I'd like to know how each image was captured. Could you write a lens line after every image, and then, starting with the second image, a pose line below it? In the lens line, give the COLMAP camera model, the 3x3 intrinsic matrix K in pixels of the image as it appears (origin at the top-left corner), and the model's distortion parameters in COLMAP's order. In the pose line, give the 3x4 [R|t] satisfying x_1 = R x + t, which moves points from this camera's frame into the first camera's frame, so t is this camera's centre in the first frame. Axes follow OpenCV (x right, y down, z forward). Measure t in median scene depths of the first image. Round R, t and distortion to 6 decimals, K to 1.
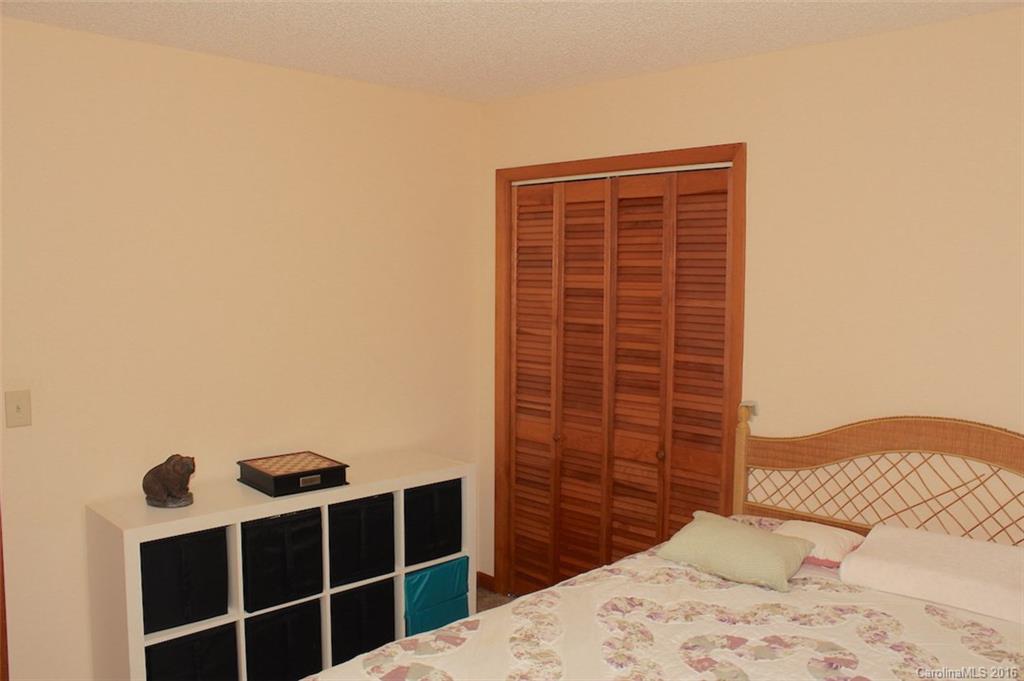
lens RADIAL K [[863.7, 0, 512.2], [0, 863.7, 339.8], [0, 0, 1]] dist [-0.153917, 0.115519]
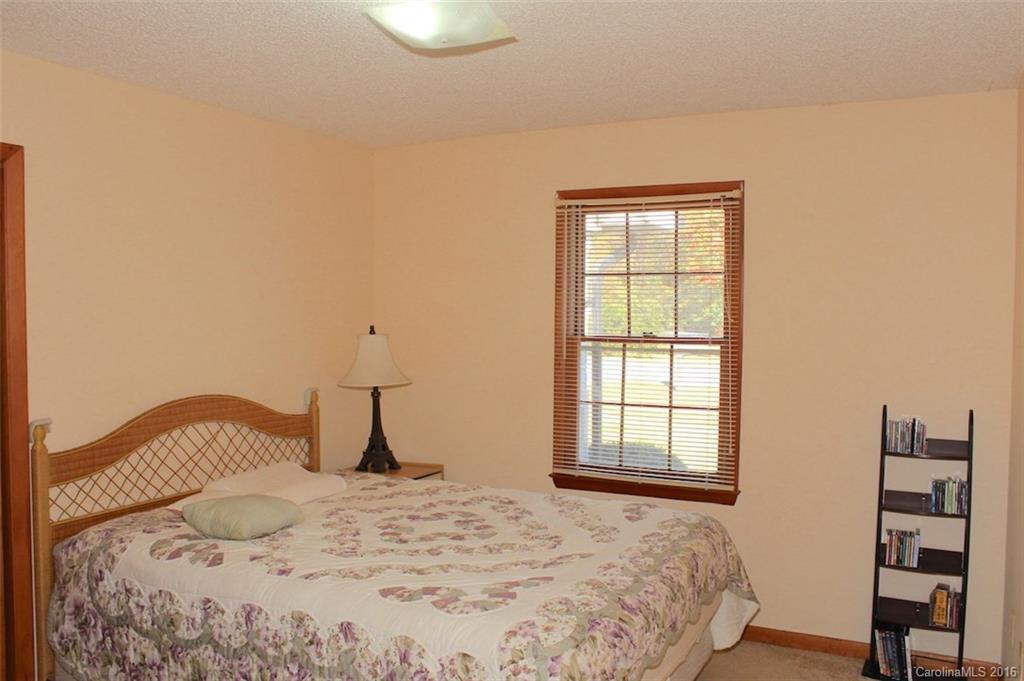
lens RADIAL K [[863.7, 0, 512.5], [0, 863.7, 339.8], [0, 0, 1]] dist [-0.153917, 0.115519]
pose [[-0.316804, -0.035713, 0.947819, -0.854230], [0.075486, 0.995172, 0.062728, -0.038692], [-0.945483, 0.091420, -0.312578, 0.877134]]
